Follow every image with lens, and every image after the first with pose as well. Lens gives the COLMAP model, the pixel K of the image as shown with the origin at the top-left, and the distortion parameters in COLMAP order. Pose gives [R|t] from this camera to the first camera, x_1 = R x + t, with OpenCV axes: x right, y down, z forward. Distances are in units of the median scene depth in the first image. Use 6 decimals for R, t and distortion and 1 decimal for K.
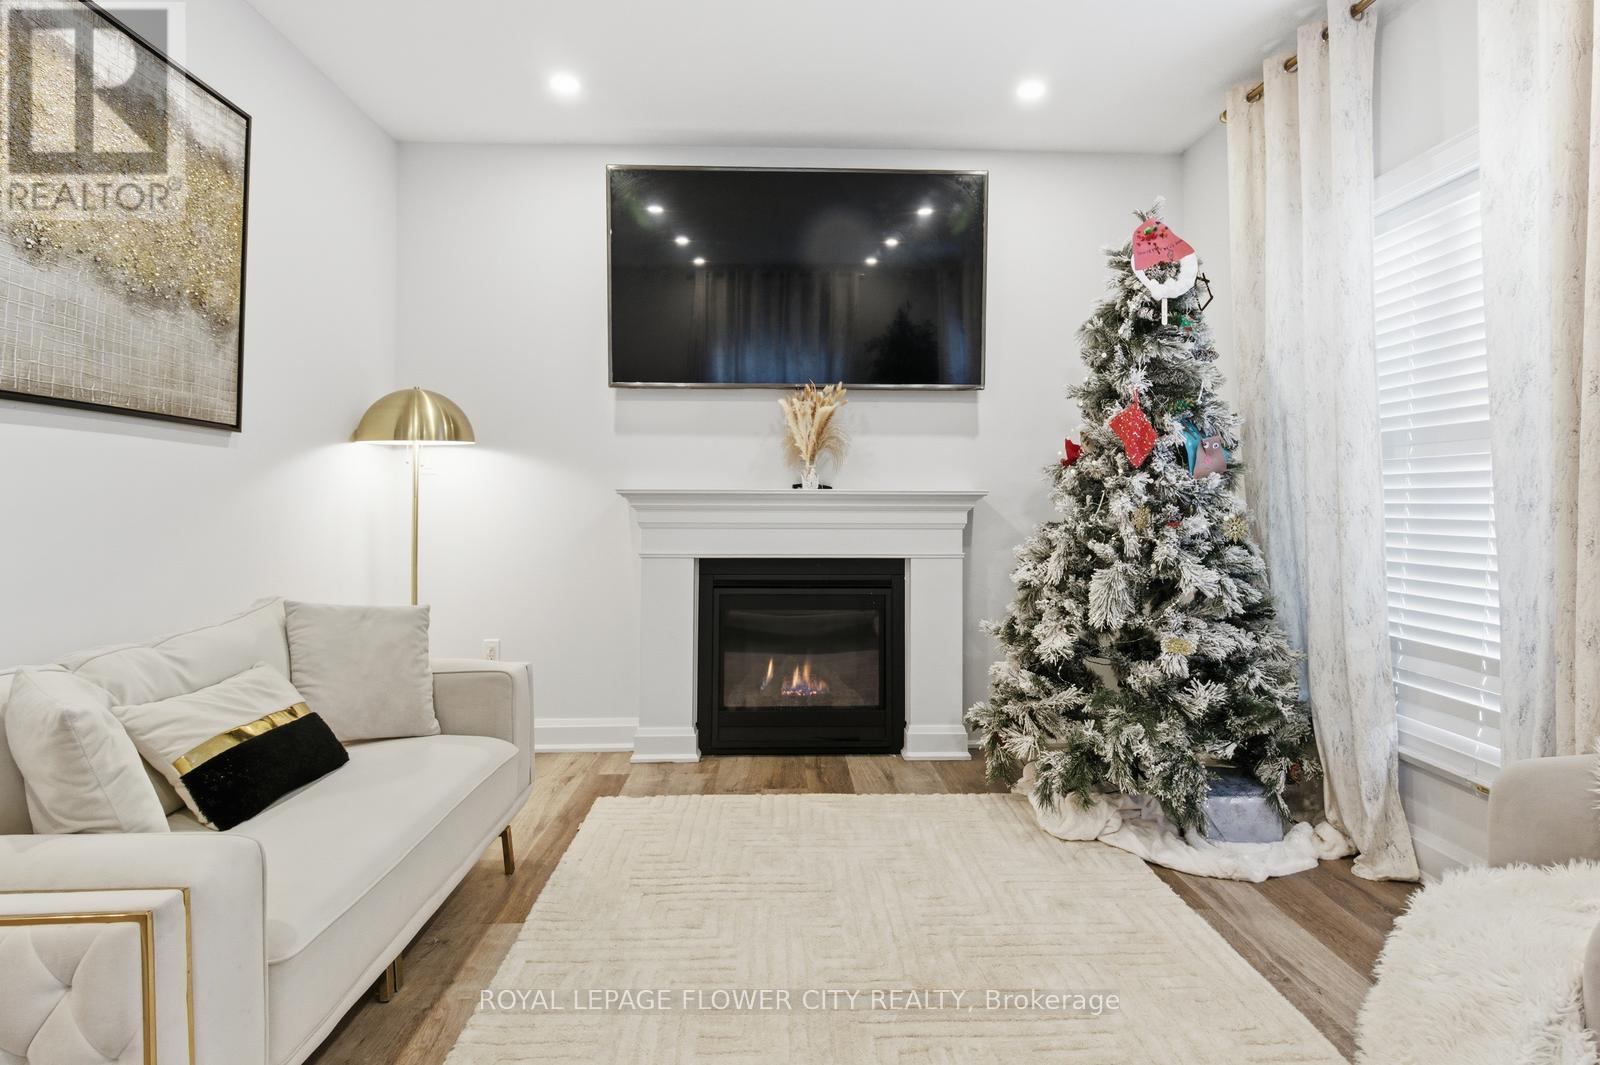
lens RADIAL K [[853.2, 0, 822.8], [0, 853.2, 480.8], [0, 0, 1]] dist [0.002169, 0.000045]
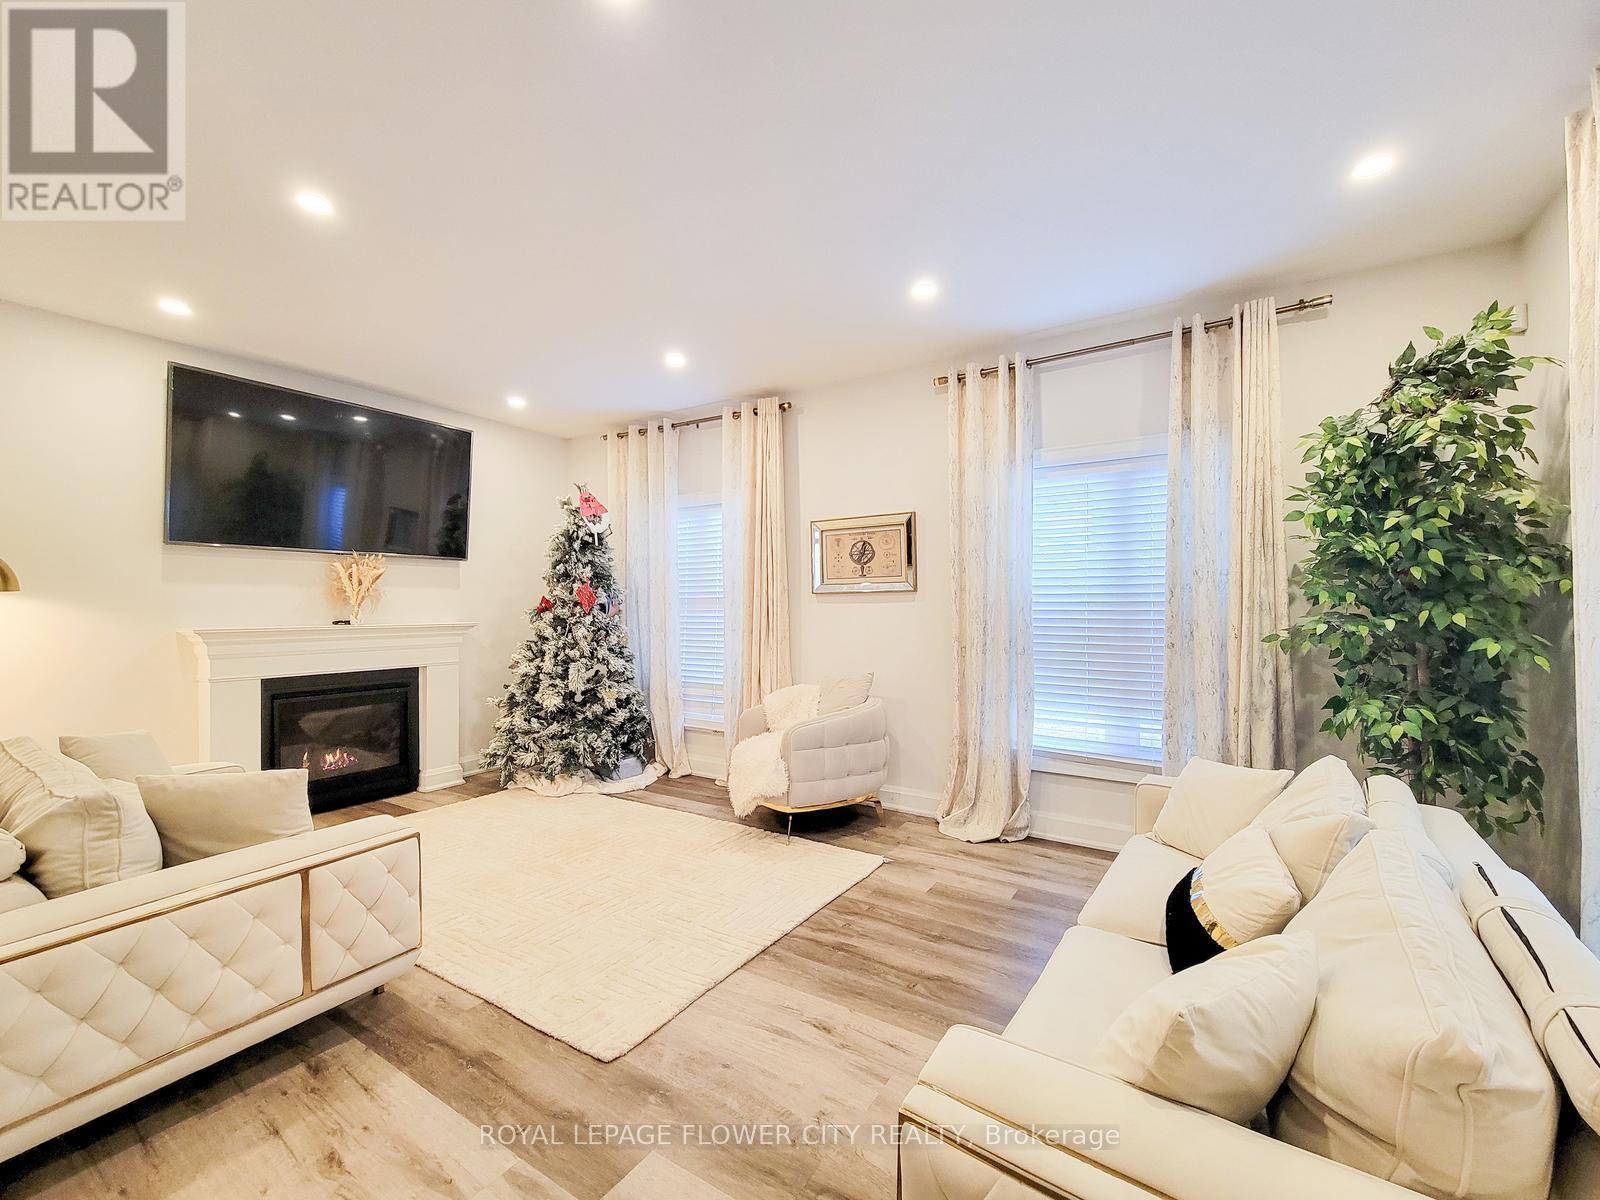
lens RADIAL K [[652.3, 0, 802.9], [0, 652.3, 598.3], [0, 0, 1]] dist [0.000803, 0.000070]
pose [[0.570396, 0.006199, 0.821346, -0.640912], [-0.015533, 0.999874, 0.003241, -0.065481], [-0.821223, -0.014607, 0.570421, -0.347556]]
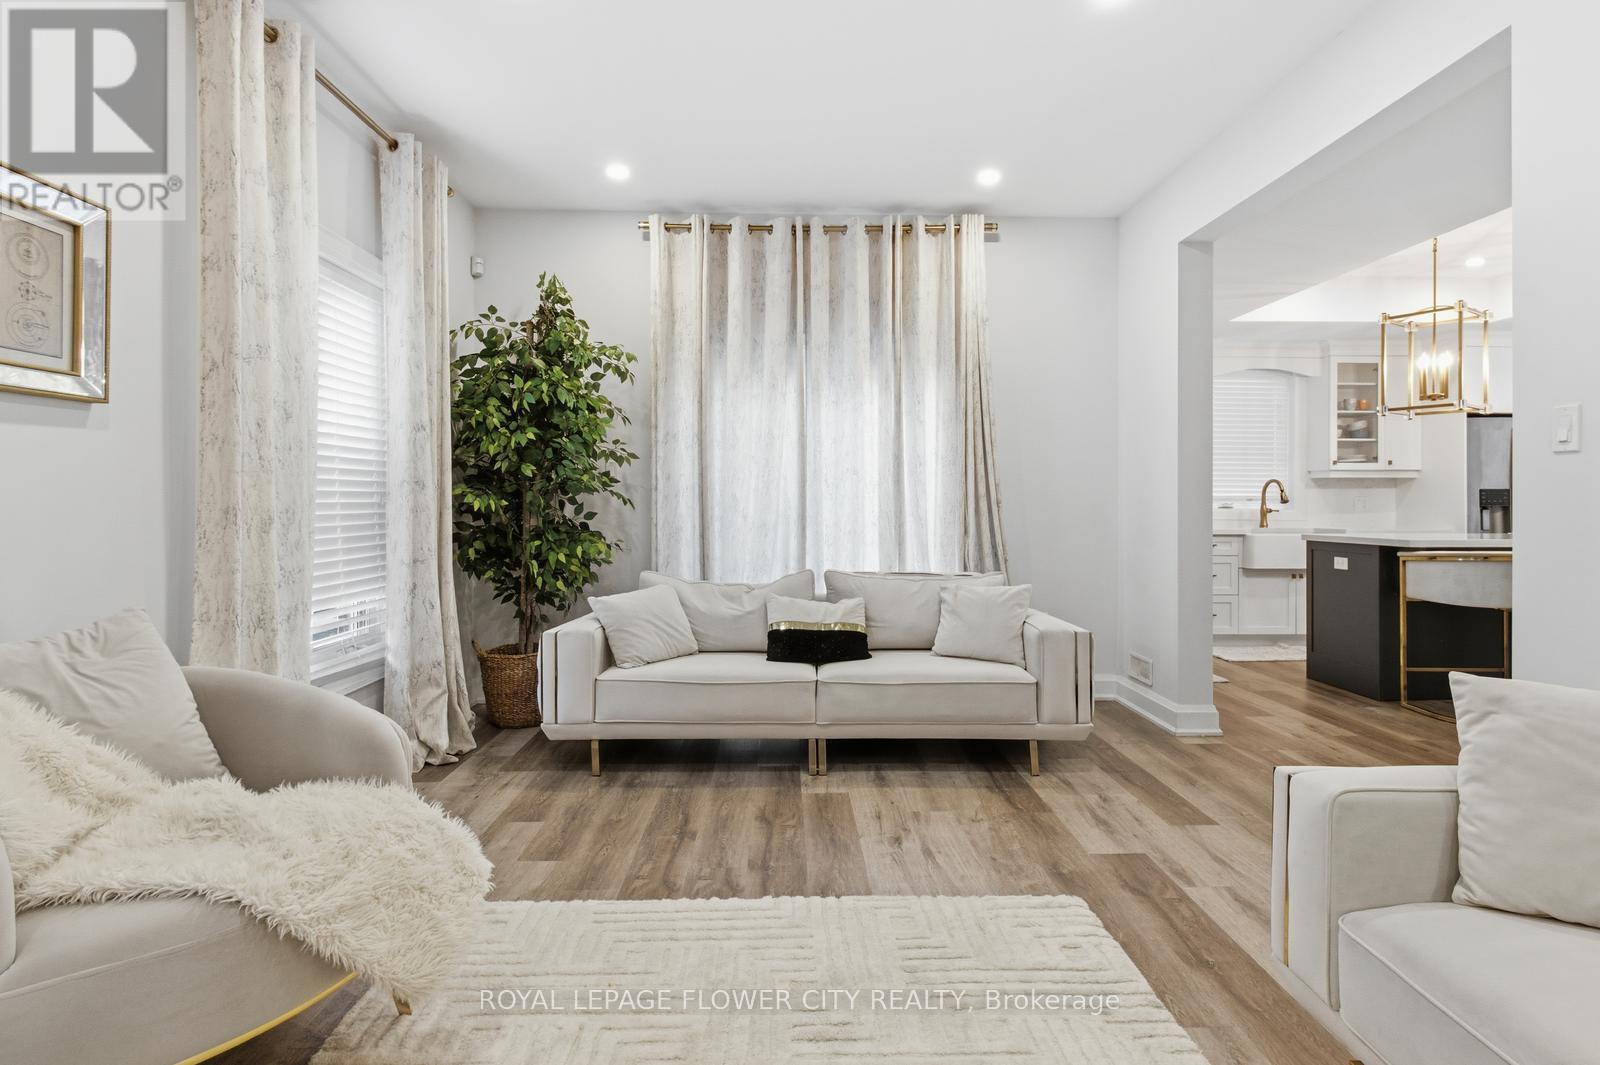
lens RADIAL K [[840.8, 0, 805.5], [0, 840.8, 504.4], [0, 0, 1]] dist [-0.000239, -0.000267]
pose [[-0.999754, -0.003143, 0.021948, 0.021518], [-0.003554, 0.999818, -0.018735, 0.021299], [-0.021885, -0.018808, -0.999584, 0.988894]]
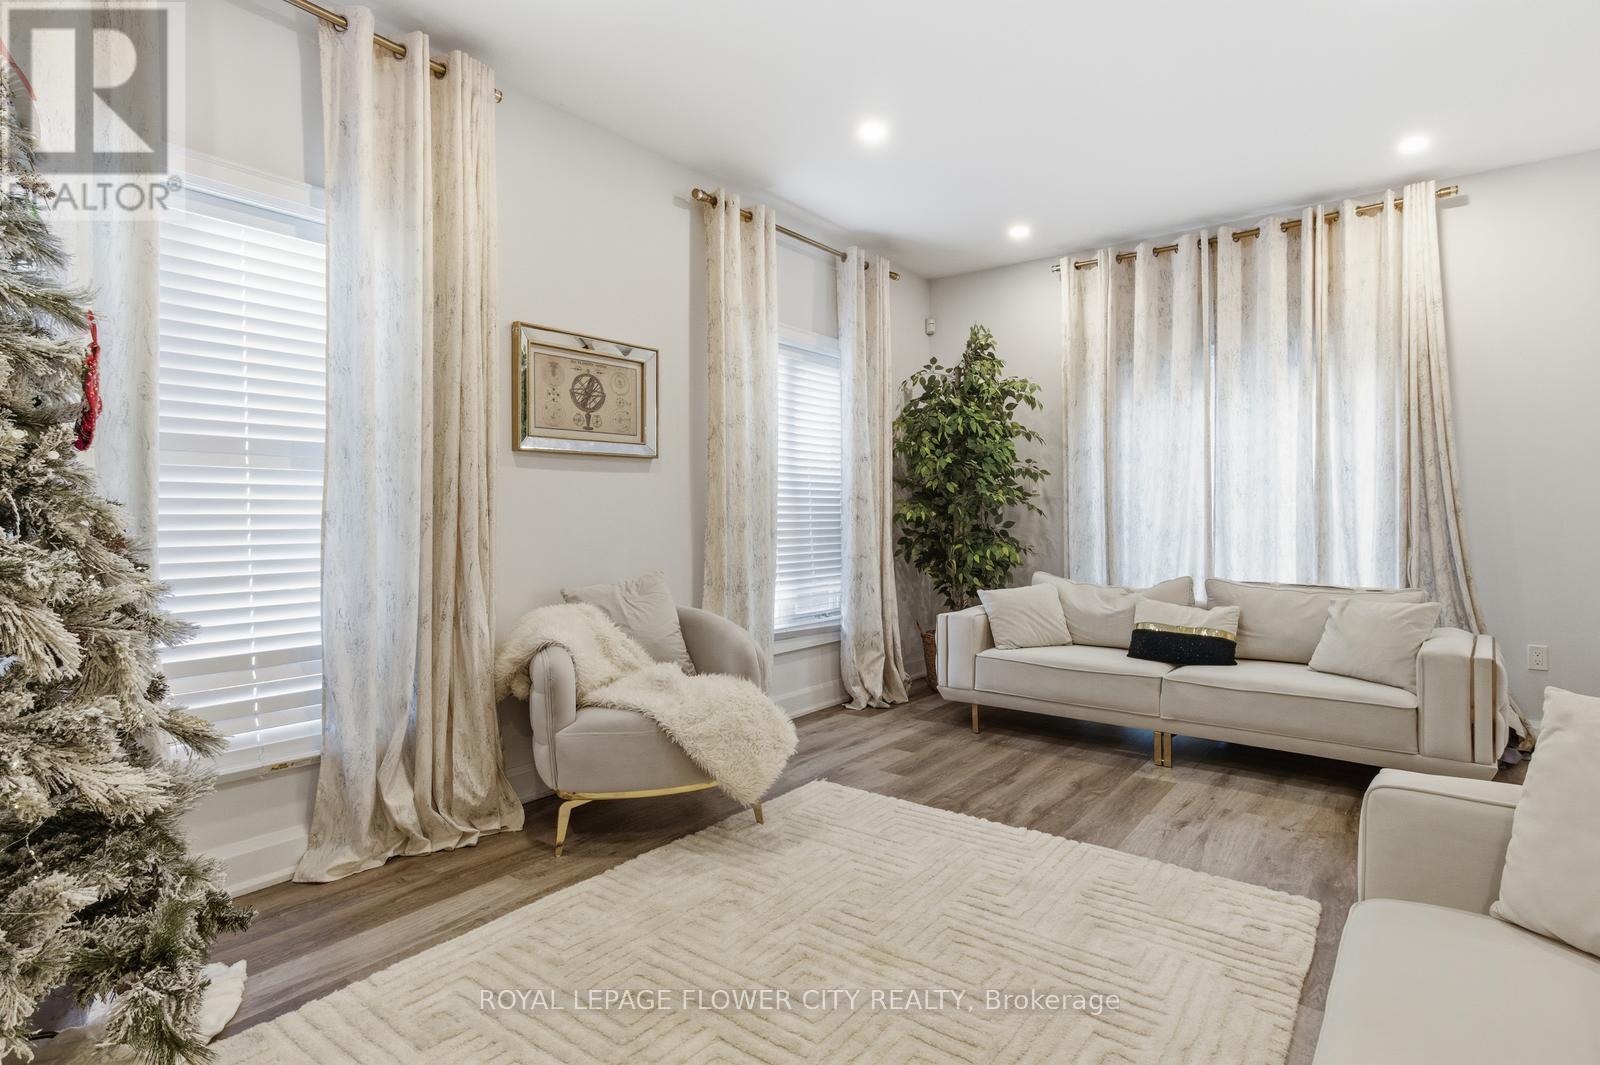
lens RADIAL K [[816.0, 0, 794.5], [0, 816.0, 520.8], [0, 0, 1]] dist [0.001684, -0.000649]
pose [[-0.758255, -0.003520, 0.651949, -0.355760], [-0.012281, 0.999885, -0.008884, 0.028125], [-0.651842, -0.014743, -0.758211, 1.100536]]
